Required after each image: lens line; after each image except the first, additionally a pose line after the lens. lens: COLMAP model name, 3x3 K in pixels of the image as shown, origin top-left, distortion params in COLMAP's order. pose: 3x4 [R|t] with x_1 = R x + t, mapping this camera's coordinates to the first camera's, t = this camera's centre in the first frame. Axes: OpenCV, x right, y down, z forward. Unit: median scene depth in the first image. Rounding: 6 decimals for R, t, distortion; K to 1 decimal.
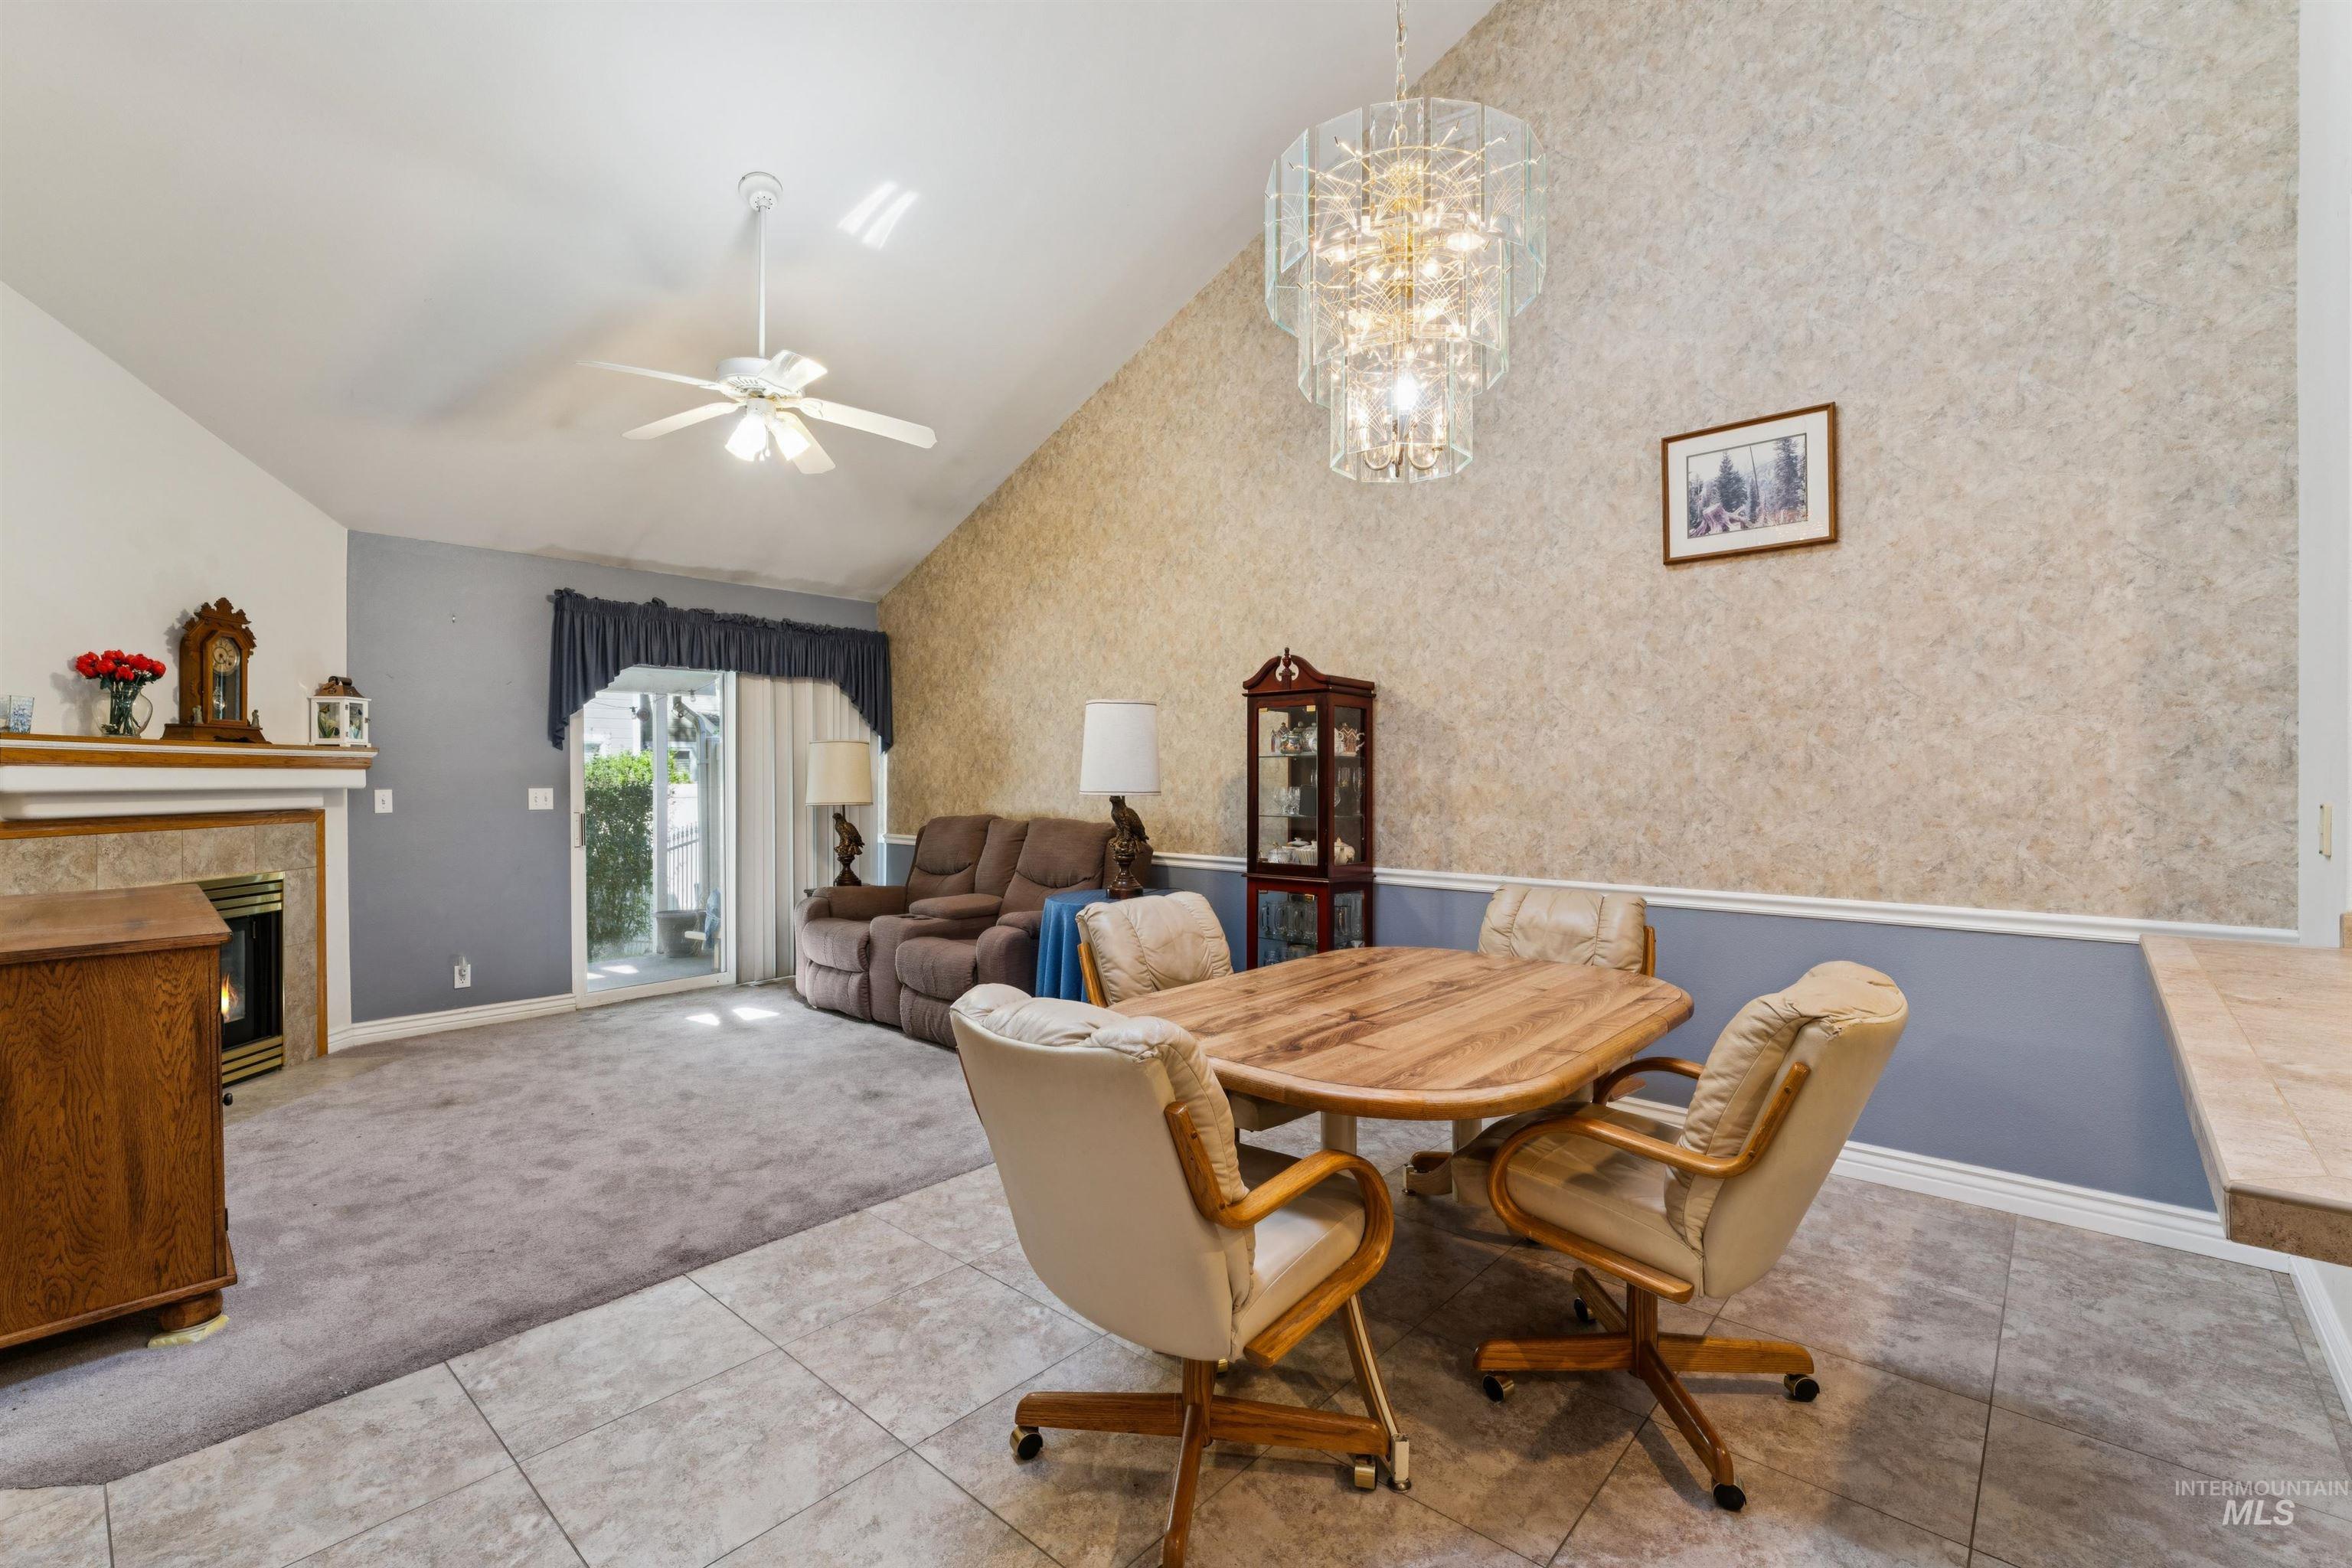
lens RADIAL K [[1014.7, 0, 1180.4], [0, 1014.7, 780.2], [0, 0, 1]] dist [-0.003104, 0.000530]
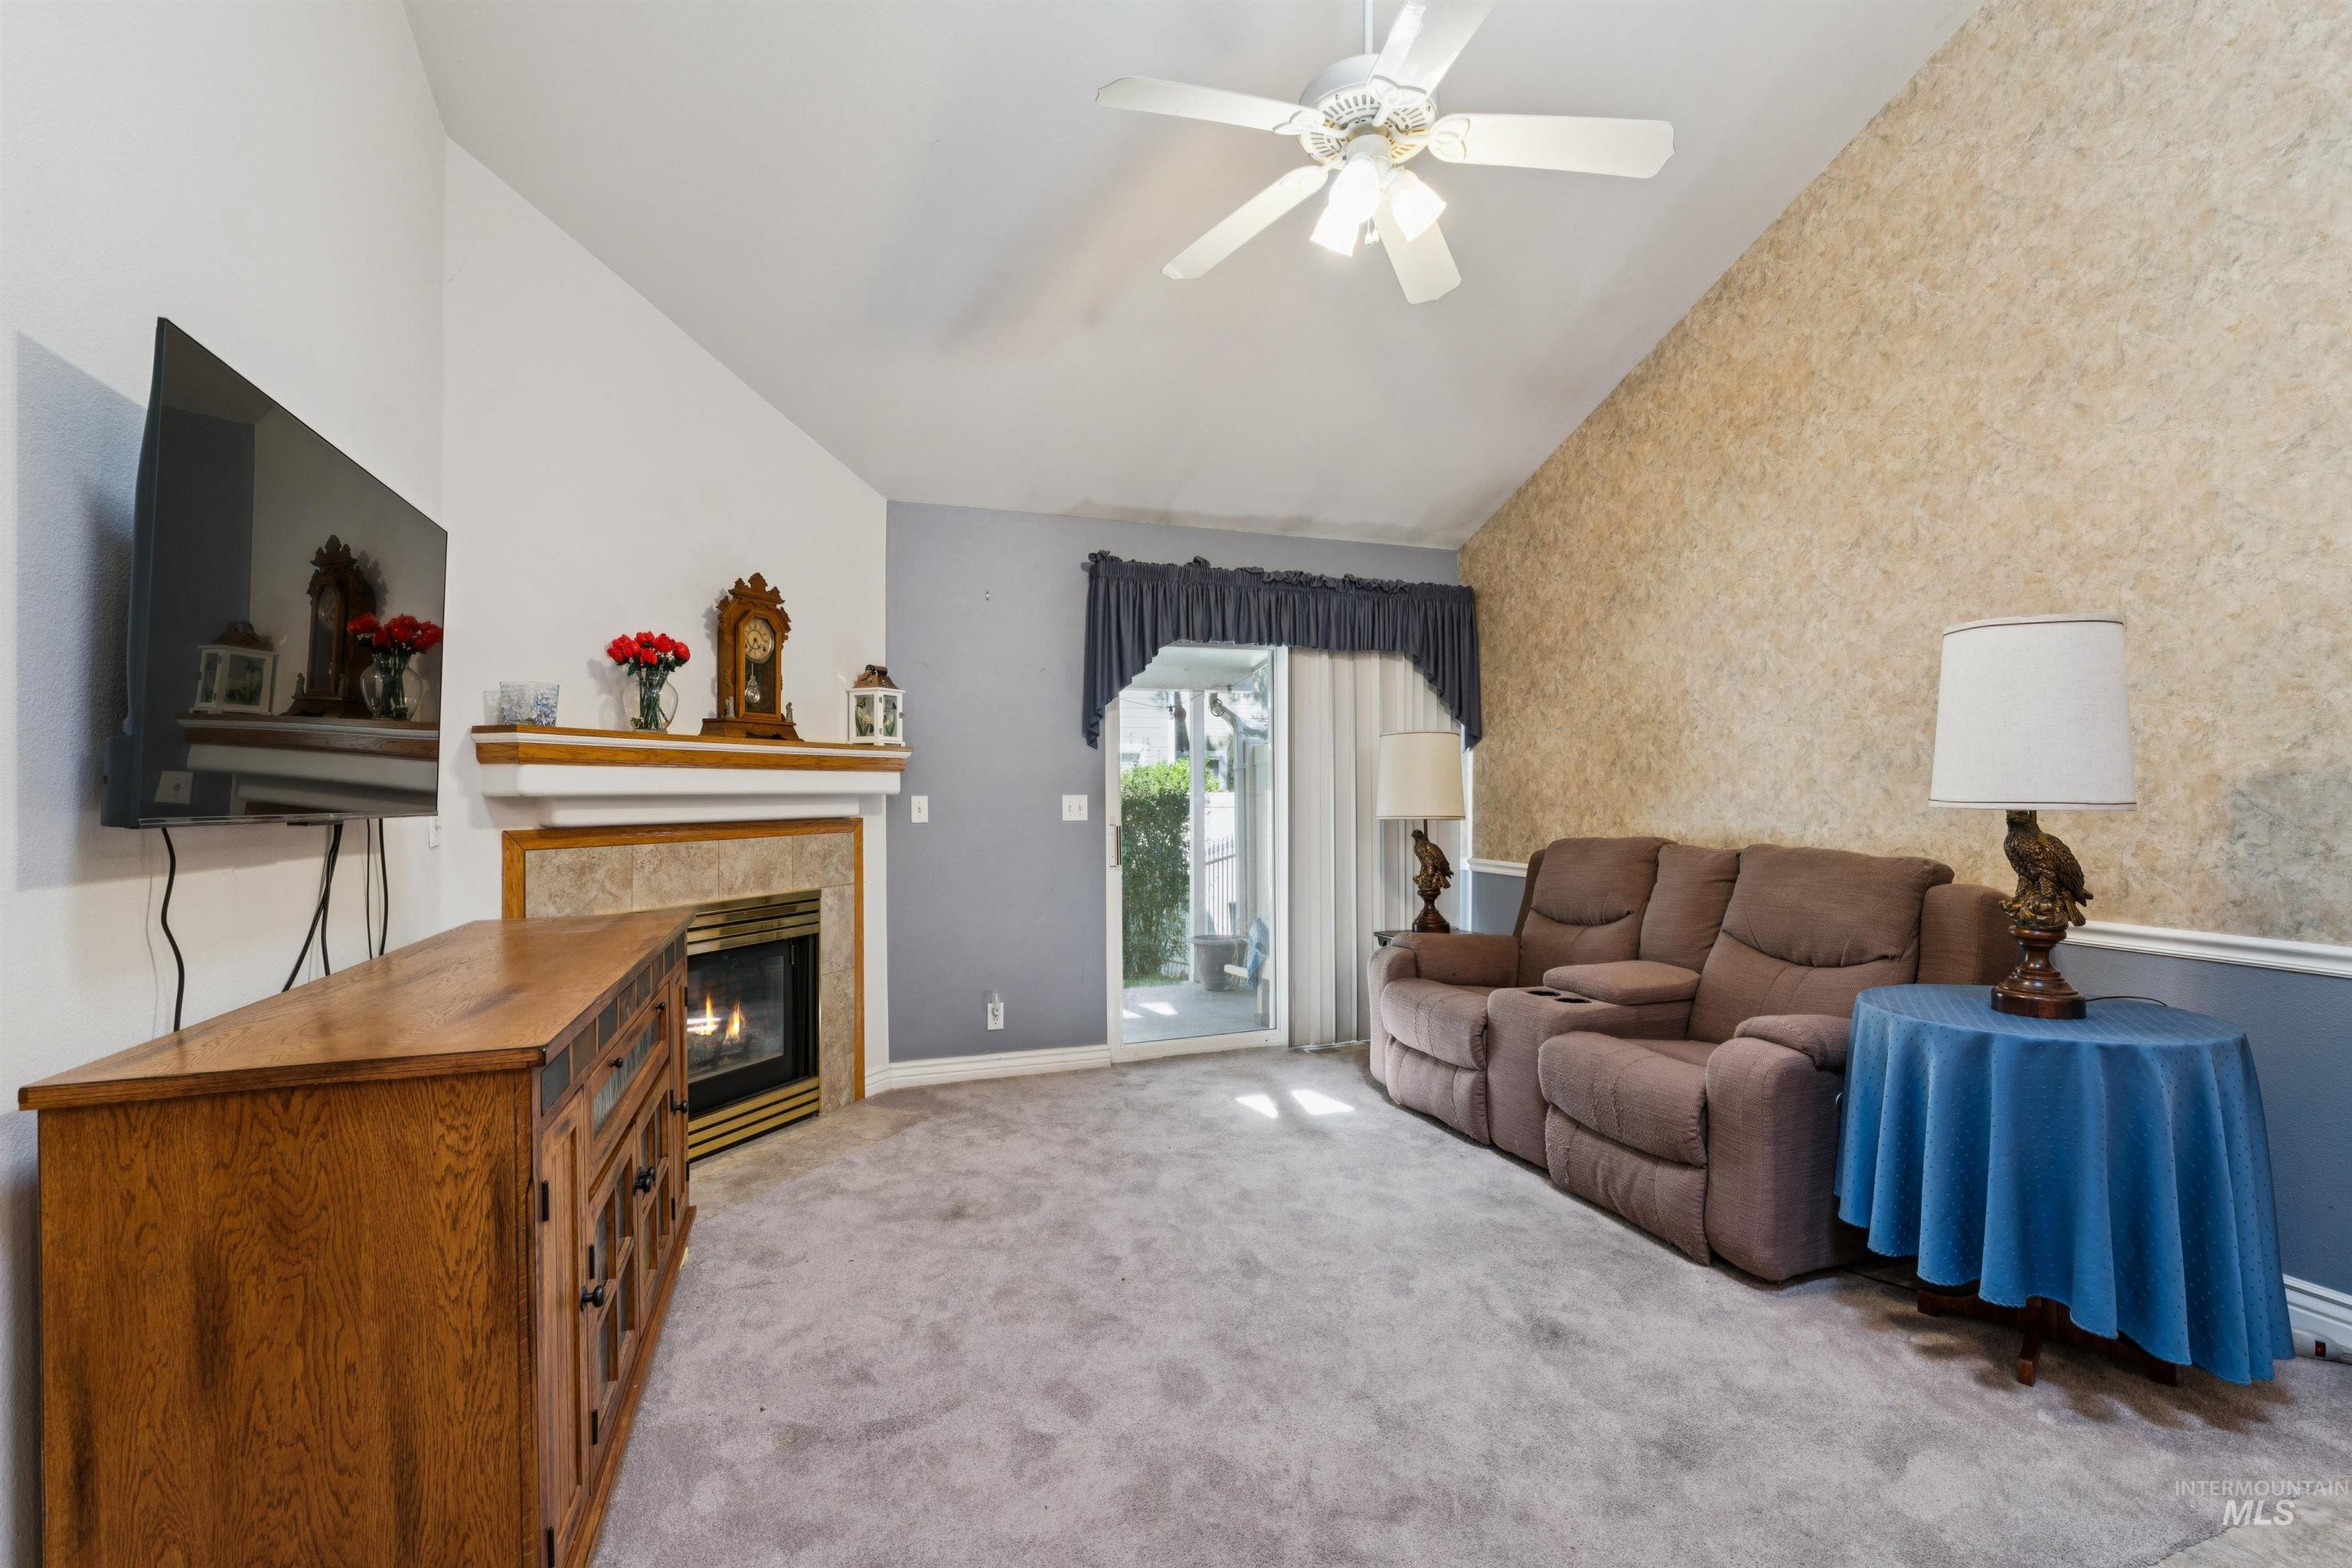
lens RADIAL K [[1041.7, 0, 1176.0], [0, 1041.7, 784.0], [0, 0, 1]] dist [-0.004827, -0.000282]
pose [[0.884184, -0.002983, -0.467129, -0.205552], [-0.000340, 0.999975, -0.007029, 0.006311], [0.467138, 0.006374, 0.884161, 0.367474]]
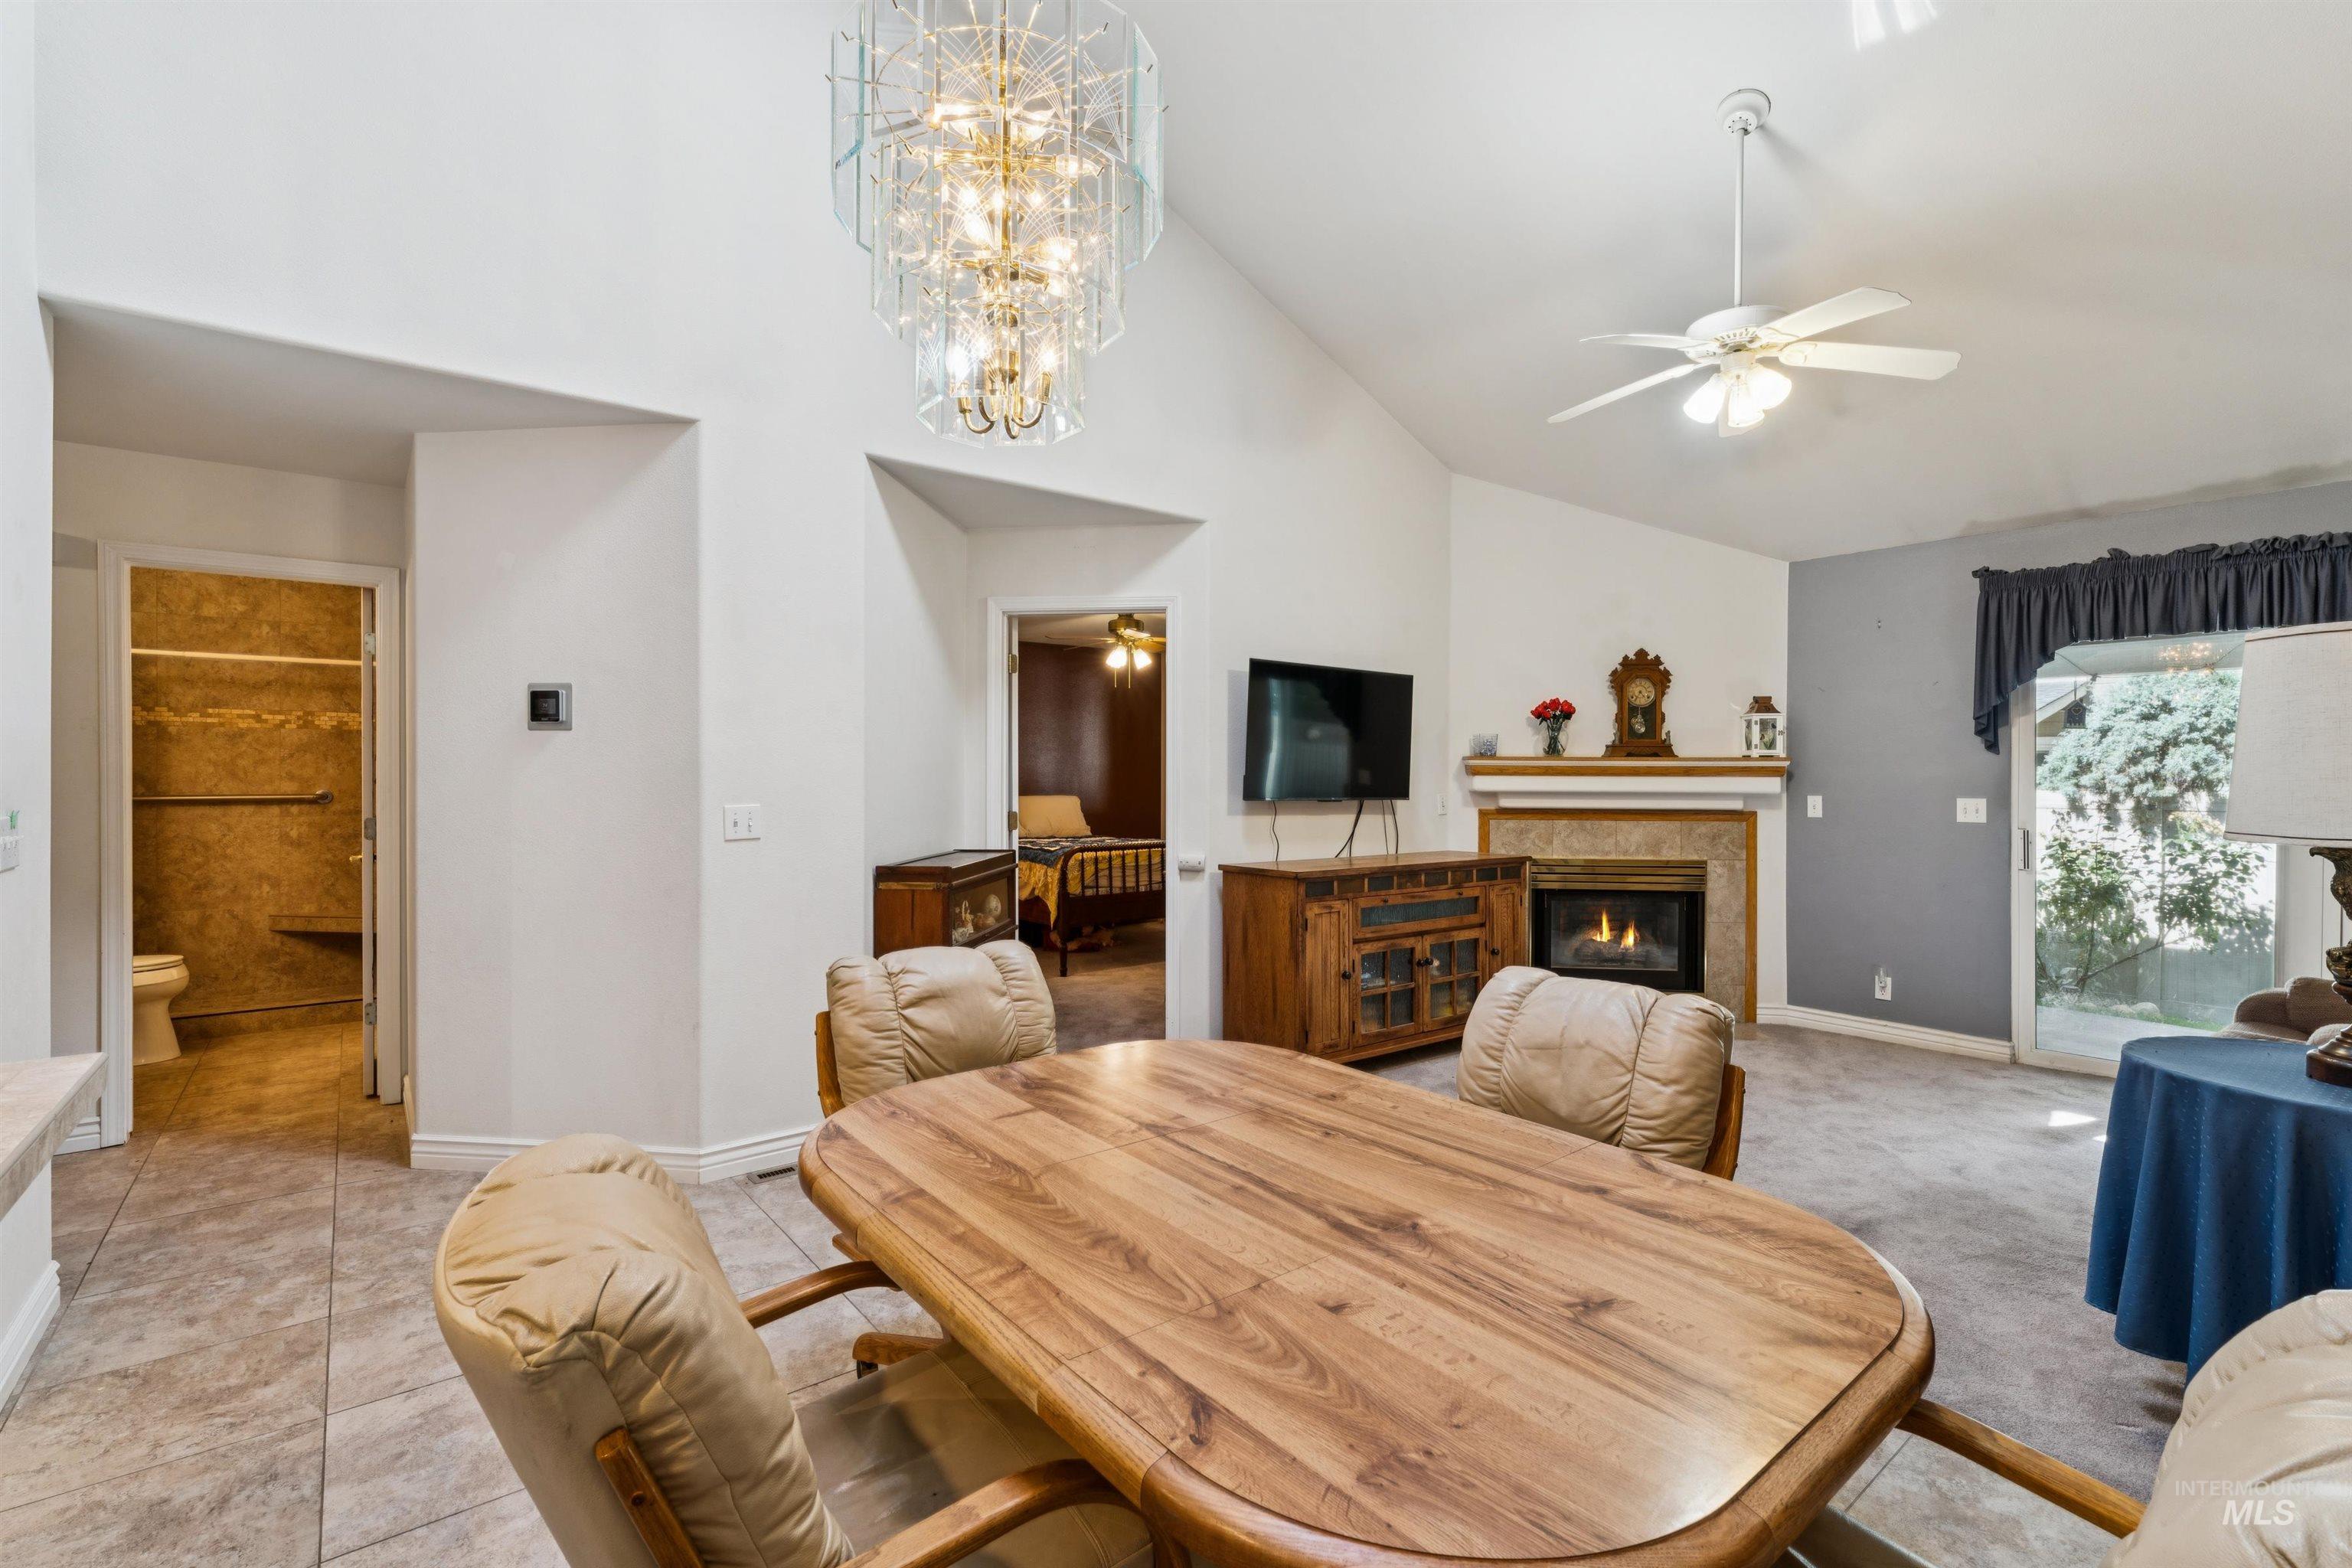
lens RADIAL K [[1040.5, 0, 1181.8], [0, 1040.5, 776.0], [0, 0, 1]] dist [-0.004010, -0.000238]
pose [[-0.171956, 0.002116, -0.985102, 0.491937], [-0.007115, 0.999969, 0.003390, -0.012494], [0.985079, 0.007592, -0.171935, 0.618432]]
